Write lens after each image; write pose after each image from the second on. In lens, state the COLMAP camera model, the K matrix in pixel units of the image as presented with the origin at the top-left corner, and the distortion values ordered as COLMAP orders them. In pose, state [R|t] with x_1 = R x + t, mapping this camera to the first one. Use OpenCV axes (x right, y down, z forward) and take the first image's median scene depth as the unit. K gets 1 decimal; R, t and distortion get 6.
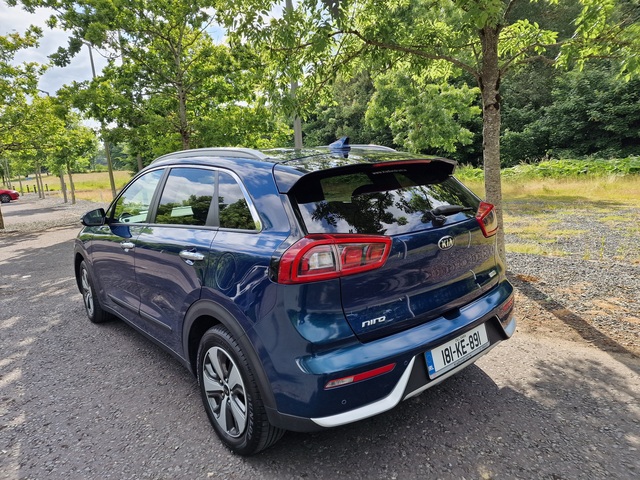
lens RADIAL K [[434.9, 0, 319.0], [0, 434.9, 245.7], [0, 0, 1]] dist [-0.005203, -0.005880]
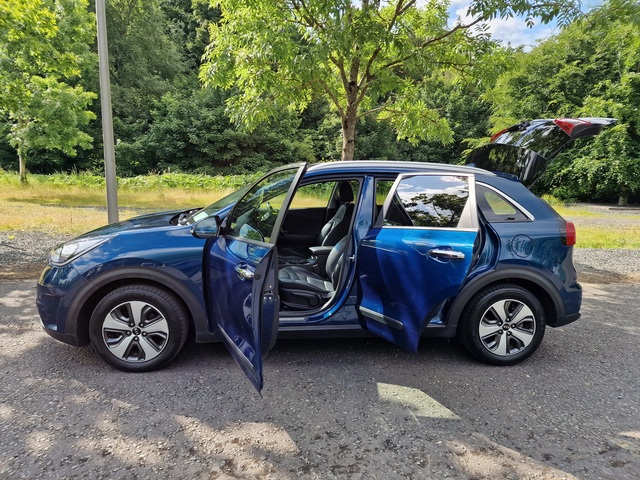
lens RADIAL K [[434.9, 0, 317.7], [0, 434.9, 235.4], [0, 0, 1]] dist [-0.005203, -0.005880]
pose [[0.546166, -0.040010, 0.836721, -0.187567], [0.076241, 0.997087, -0.002087, -0.004487], [-0.834200, 0.064932, 0.547626, 0.068905]]
